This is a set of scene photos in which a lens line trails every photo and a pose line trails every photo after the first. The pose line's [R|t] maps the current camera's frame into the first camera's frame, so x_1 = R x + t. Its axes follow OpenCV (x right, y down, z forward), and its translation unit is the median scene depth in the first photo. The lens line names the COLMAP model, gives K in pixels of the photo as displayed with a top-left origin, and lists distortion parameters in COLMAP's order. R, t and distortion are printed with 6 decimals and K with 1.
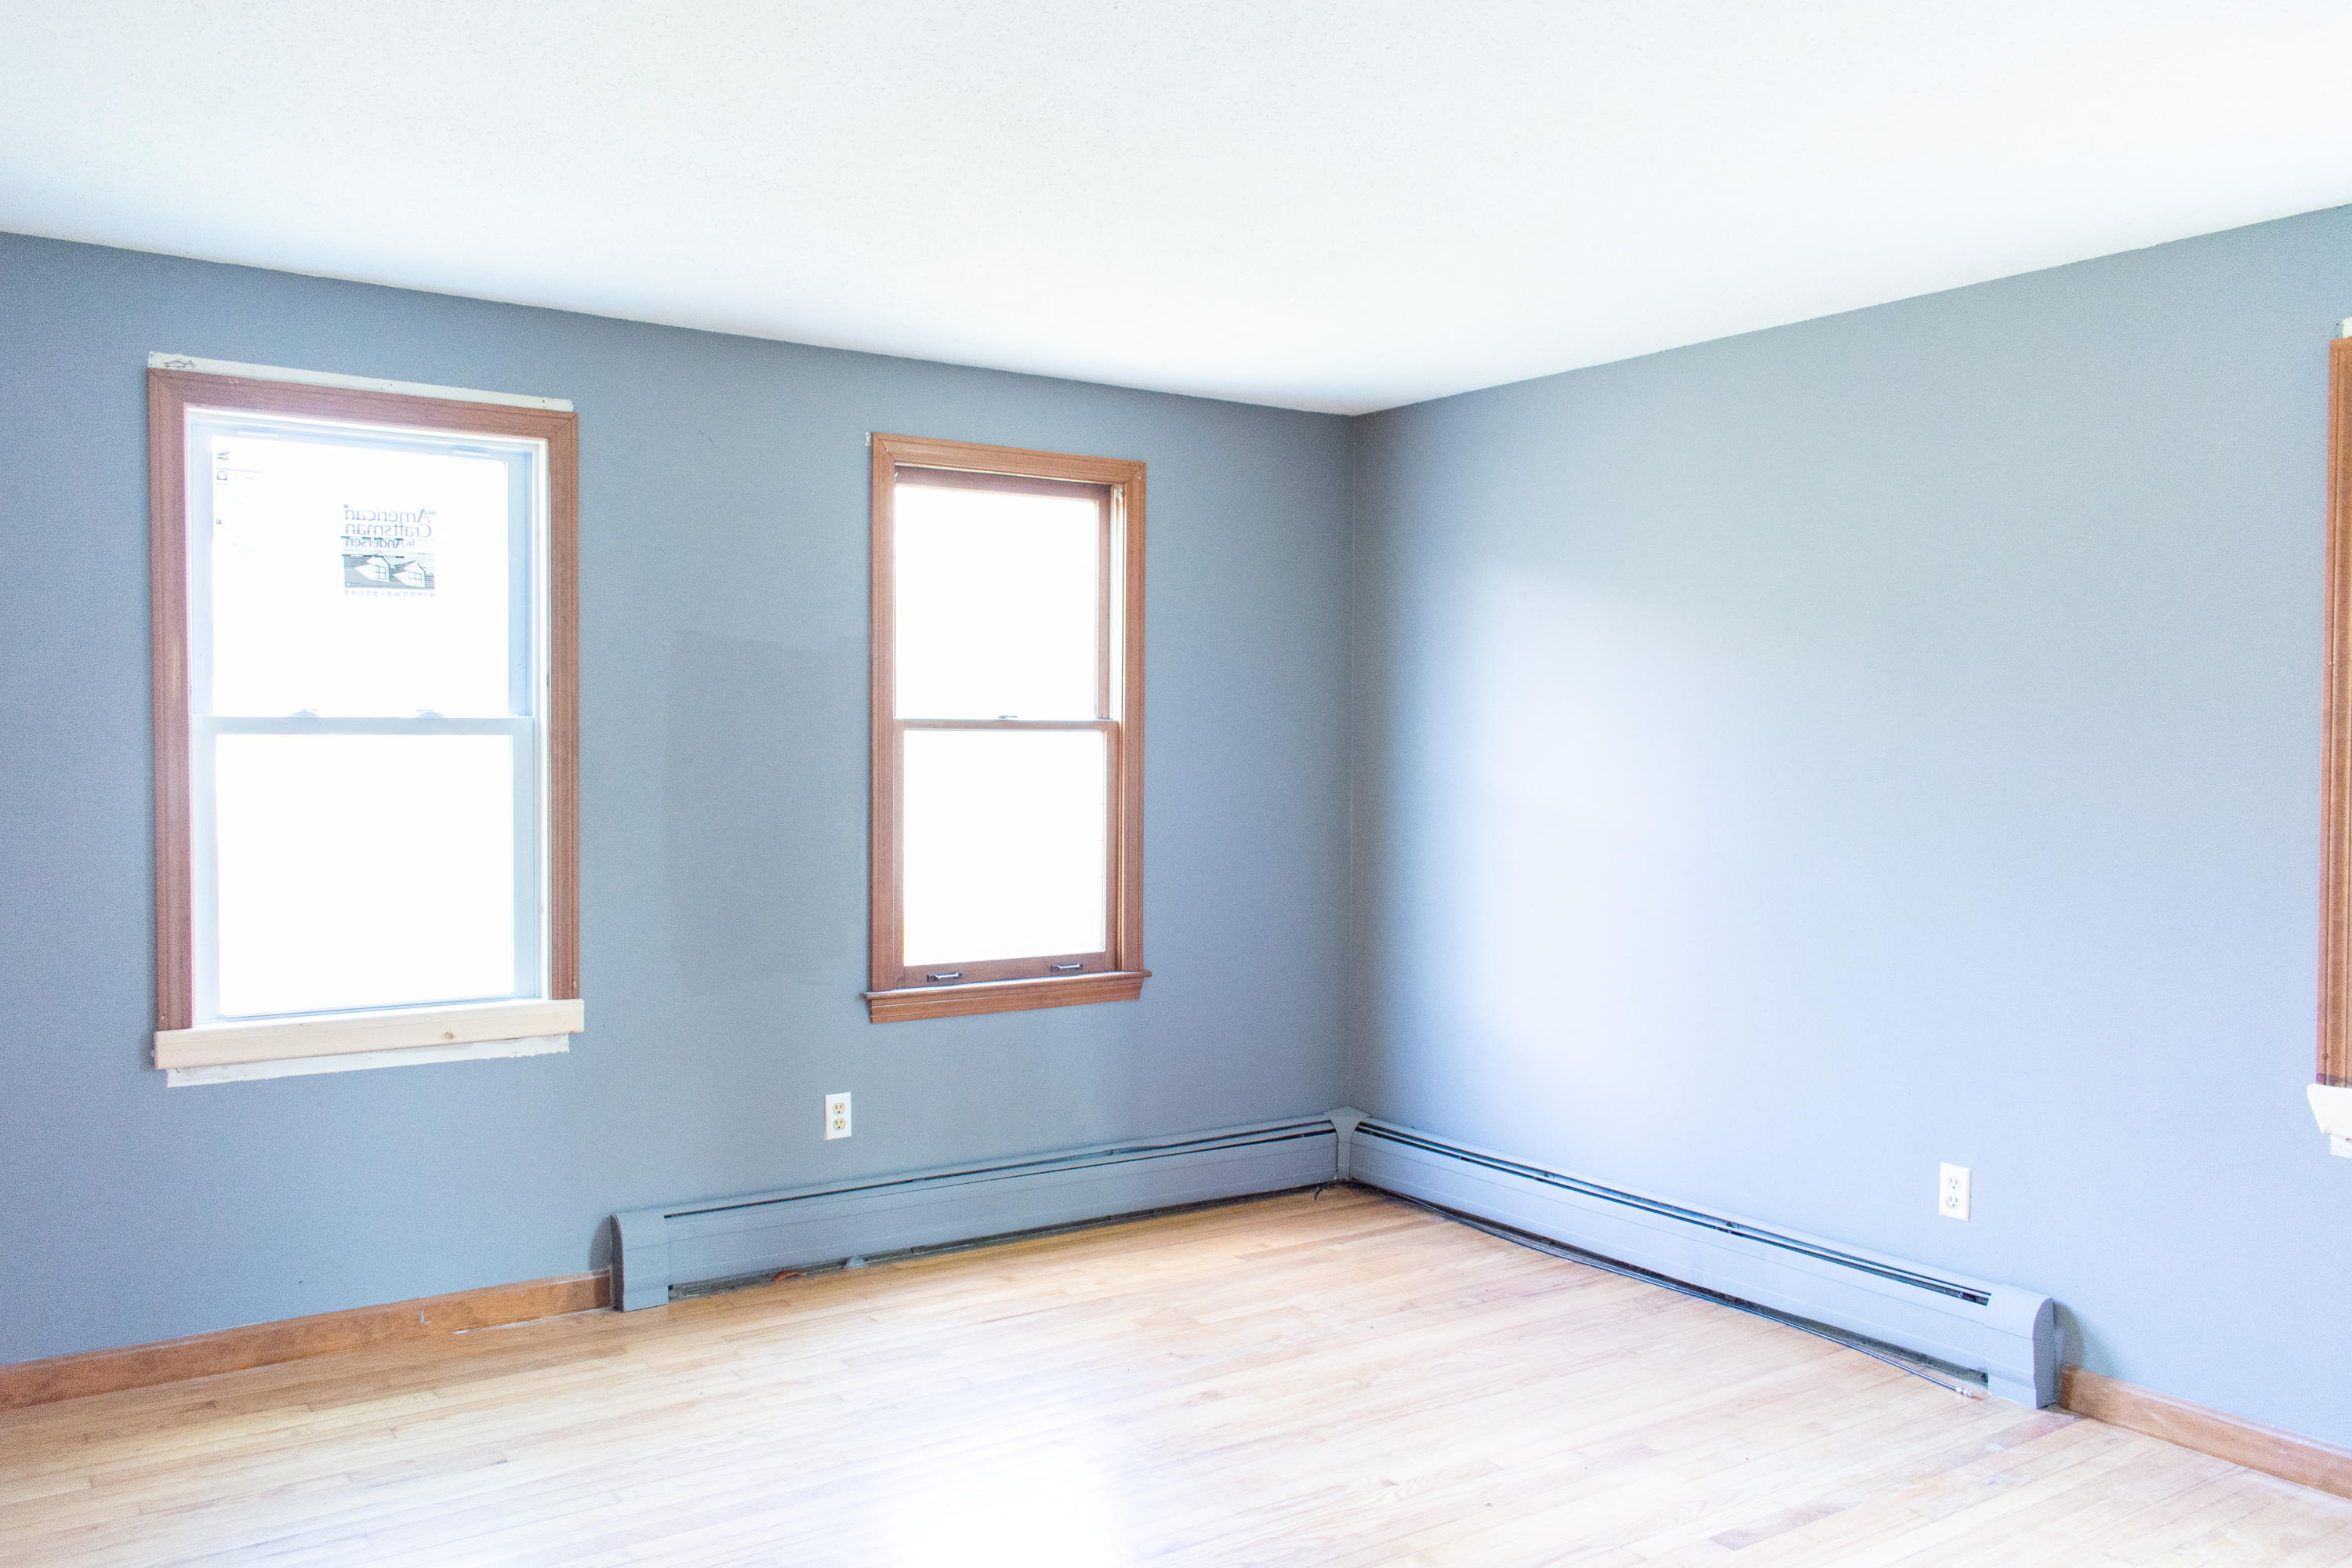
lens RADIAL K [[1841.0, 0, 1178.8], [0, 1841.0, 776.0], [0, 0, 1]] dist [0.009964, 0.002506]
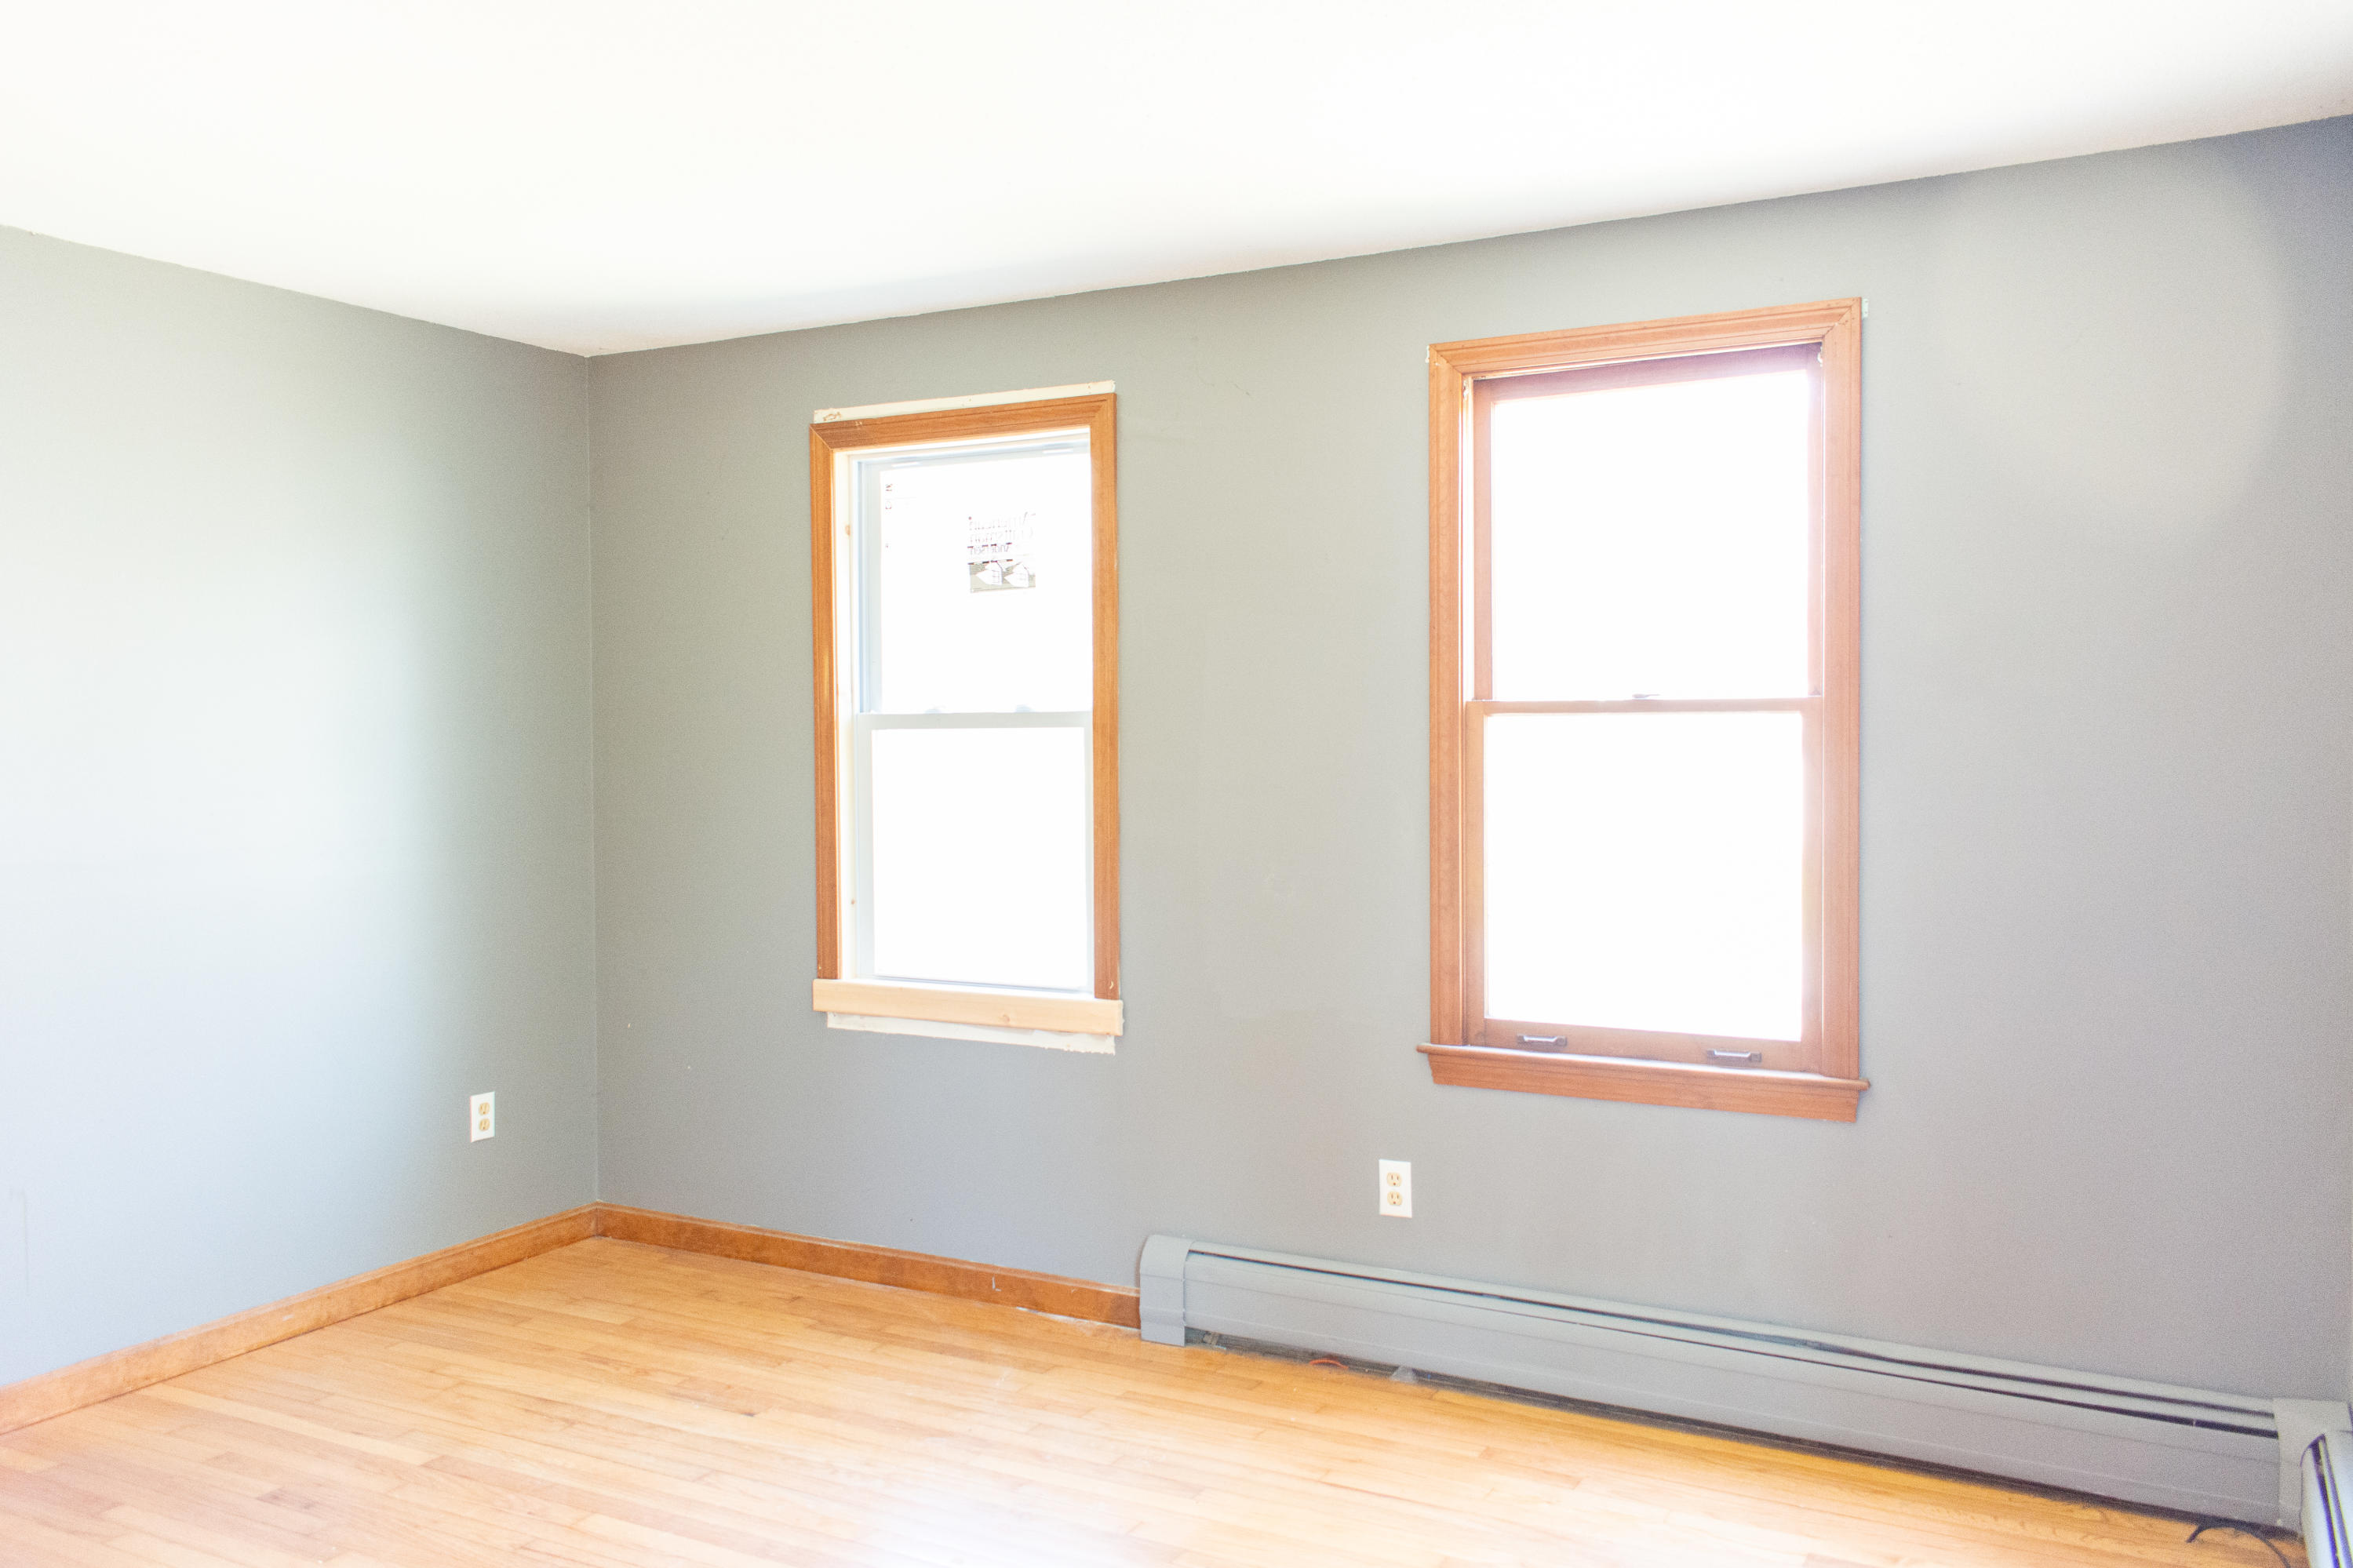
lens RADIAL K [[1841.6, 0, 1179.3], [0, 1841.6, 776.0], [0, 0, 1]] dist [0.009964, 0.002506]
pose [[0.458350, 0.006941, -0.888745, 0.545405], [-0.017466, 0.999847, -0.001199, 0.004301], [0.888600, 0.016072, 0.458401, 0.588689]]
